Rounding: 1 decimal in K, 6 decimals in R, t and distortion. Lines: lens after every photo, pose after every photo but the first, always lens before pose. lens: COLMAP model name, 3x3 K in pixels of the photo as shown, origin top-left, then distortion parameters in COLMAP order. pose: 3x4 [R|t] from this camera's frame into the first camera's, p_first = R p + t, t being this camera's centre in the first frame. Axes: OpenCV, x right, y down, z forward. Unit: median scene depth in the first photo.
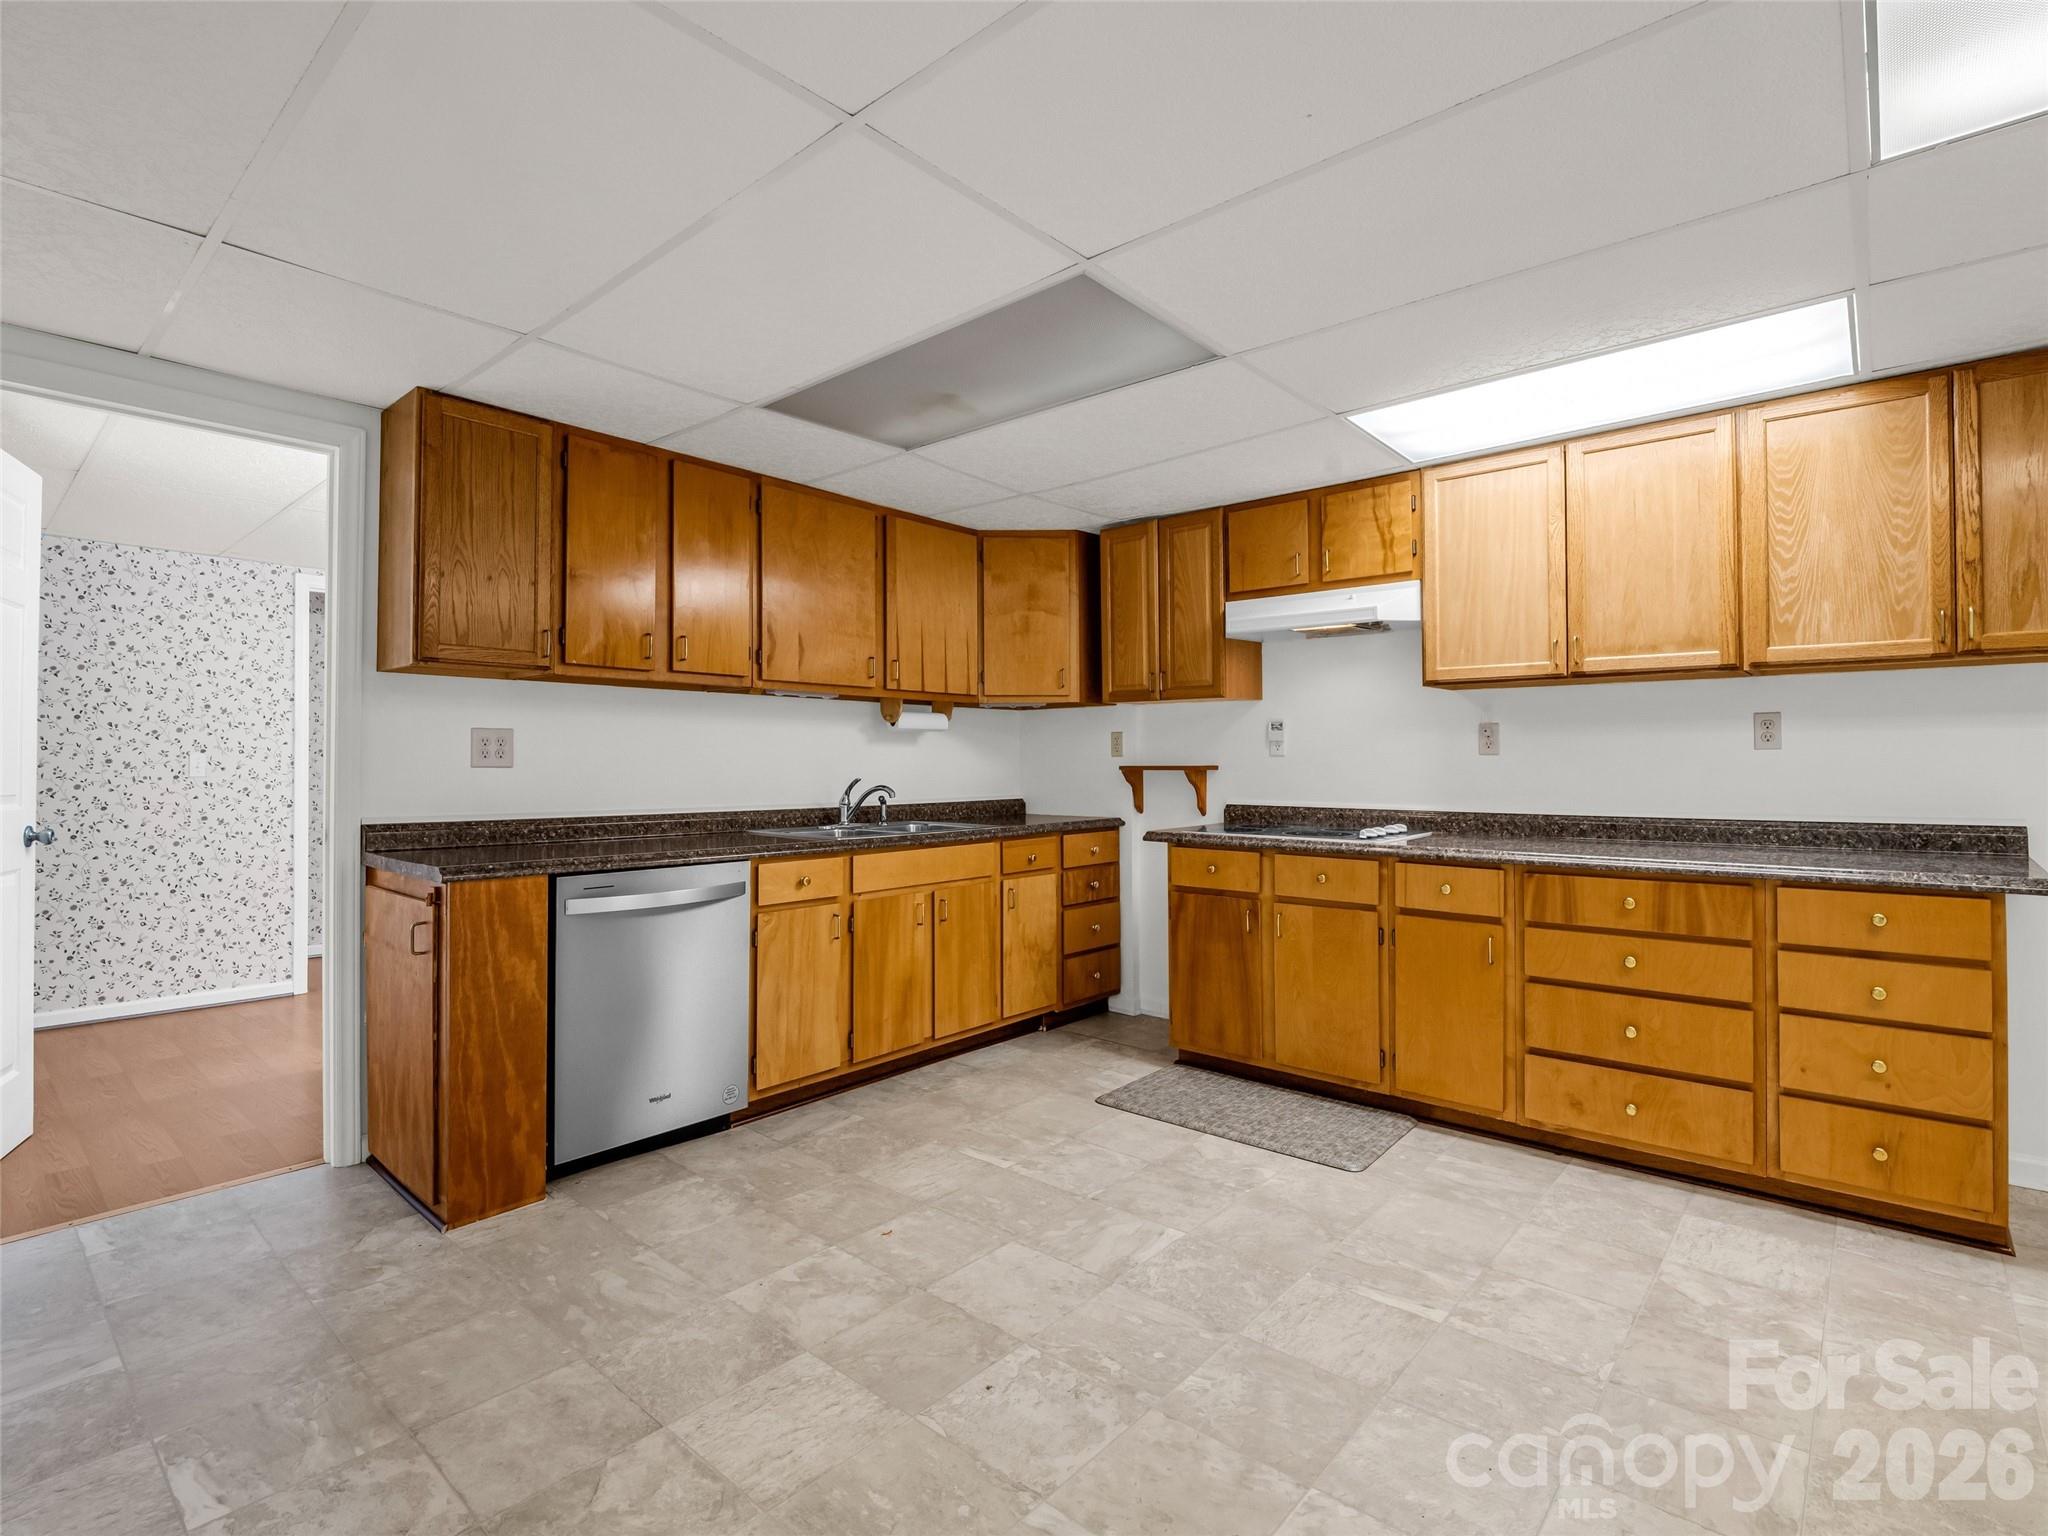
lens RADIAL K [[999.9, 0, 1022.4], [0, 999.9, 749.2], [0, 0, 1]] dist [-0.008466, -0.001758]
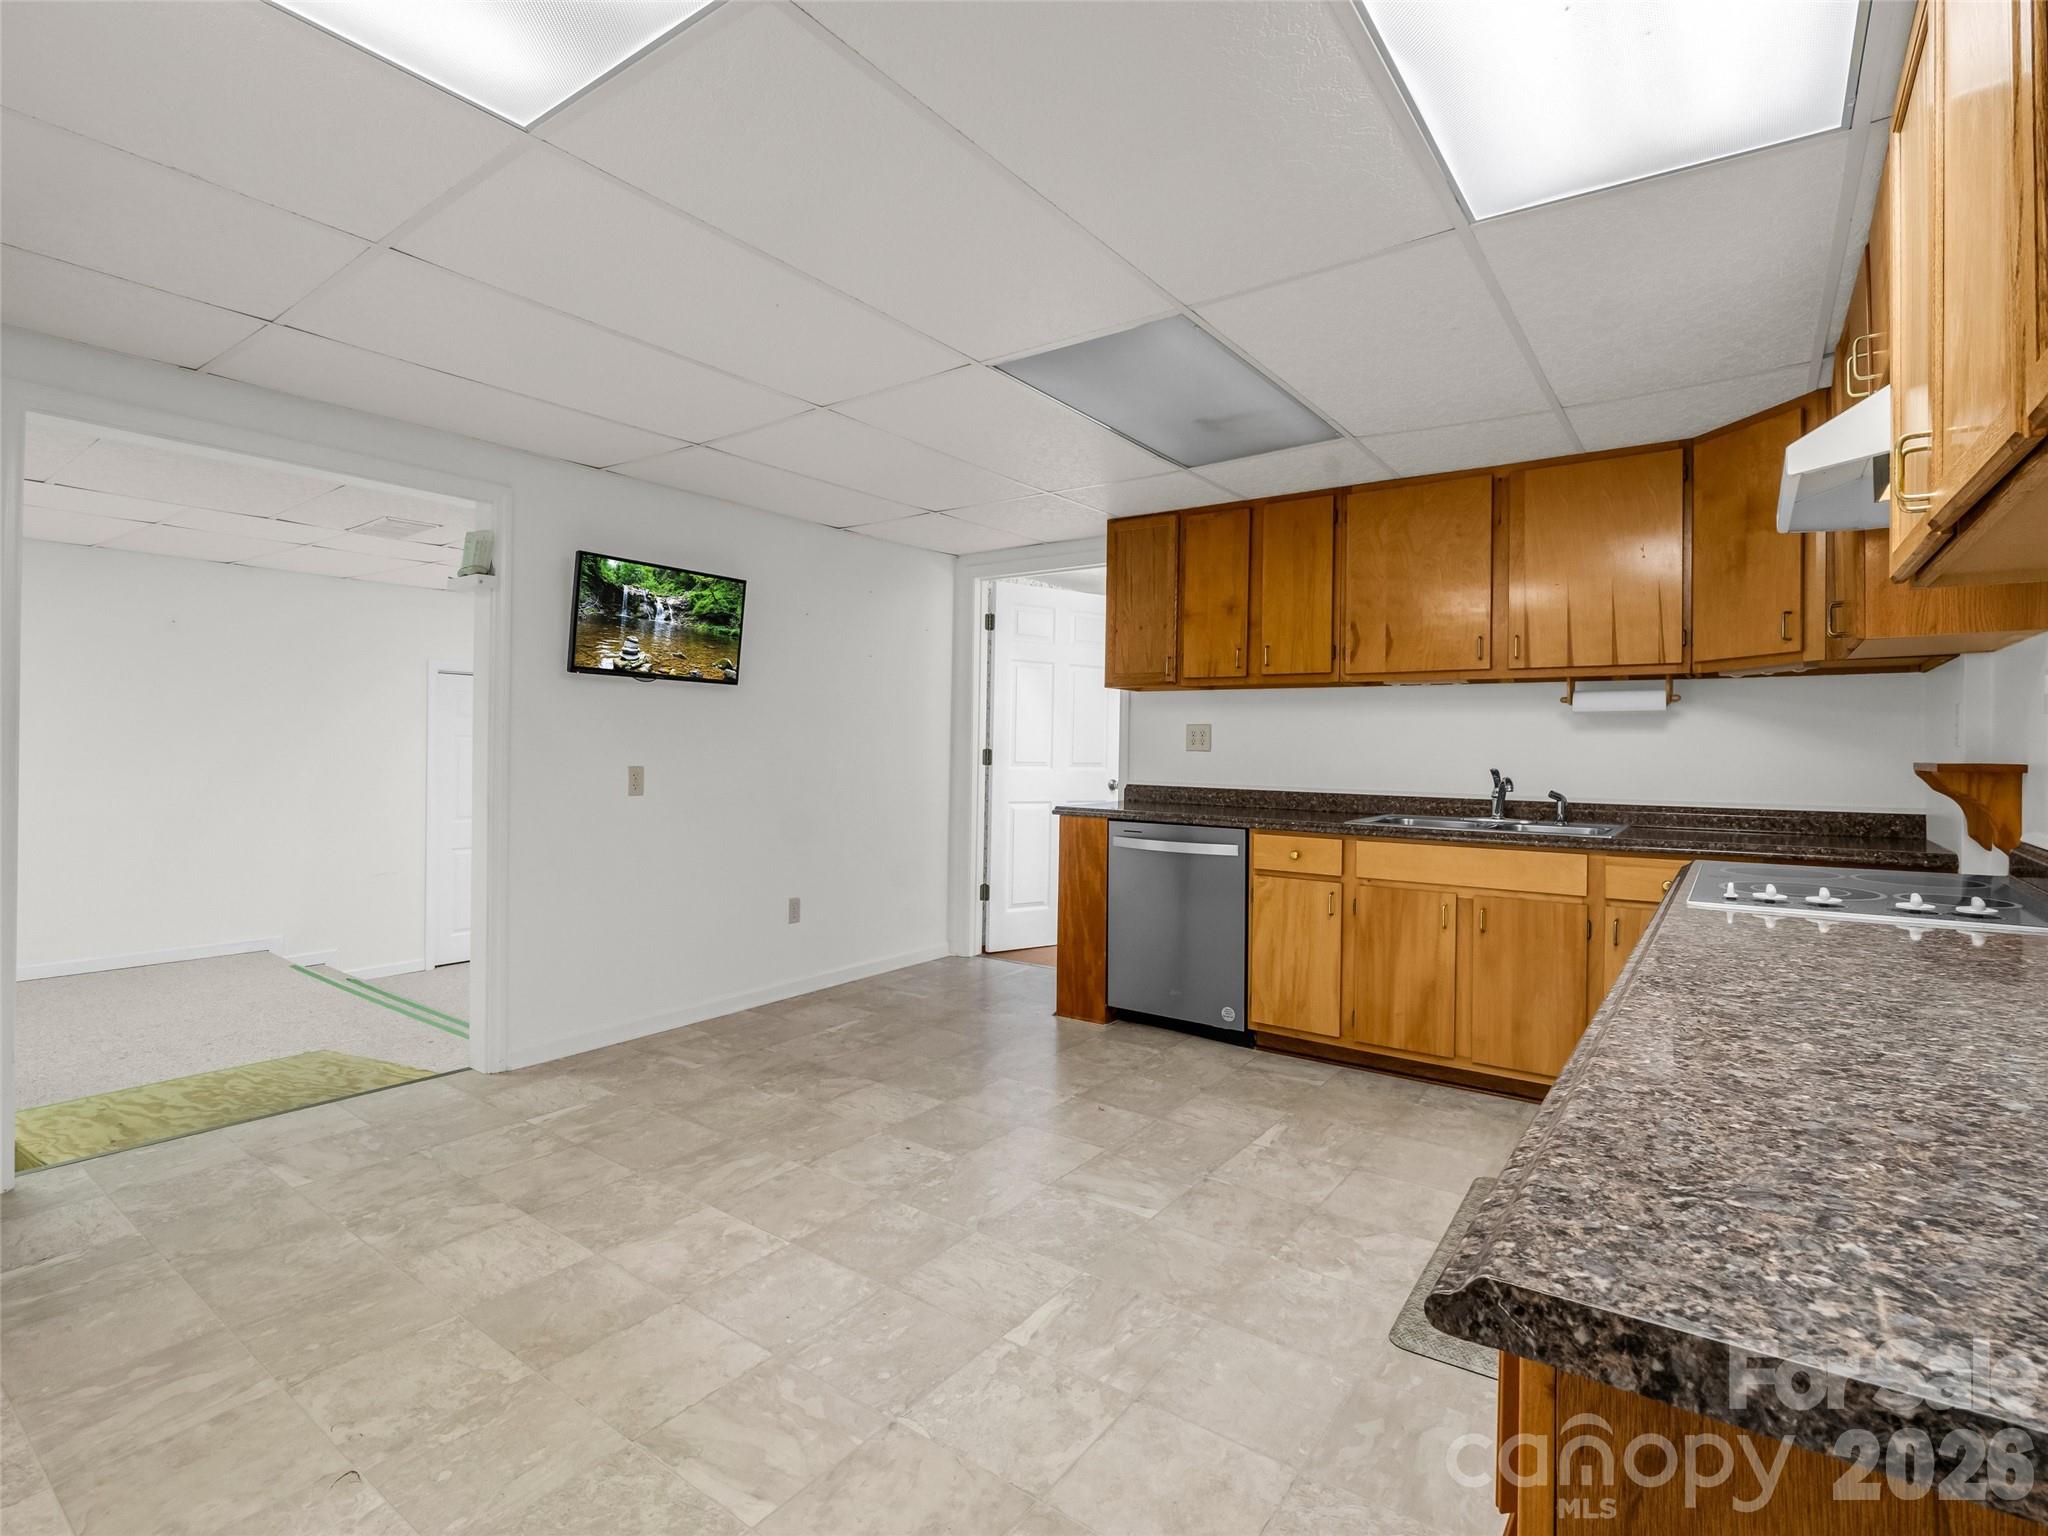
lens RADIAL K [[999.9, 0, 1022.4], [0, 999.9, 749.2], [0, 0, 1]] dist [-0.008466, -0.001758]
pose [[0.082283, 0.002563, -0.996606, 0.940855], [0.000268, 0.999997, 0.002594, 0.011790], [0.996609, -0.000481, 0.082282, 0.650120]]
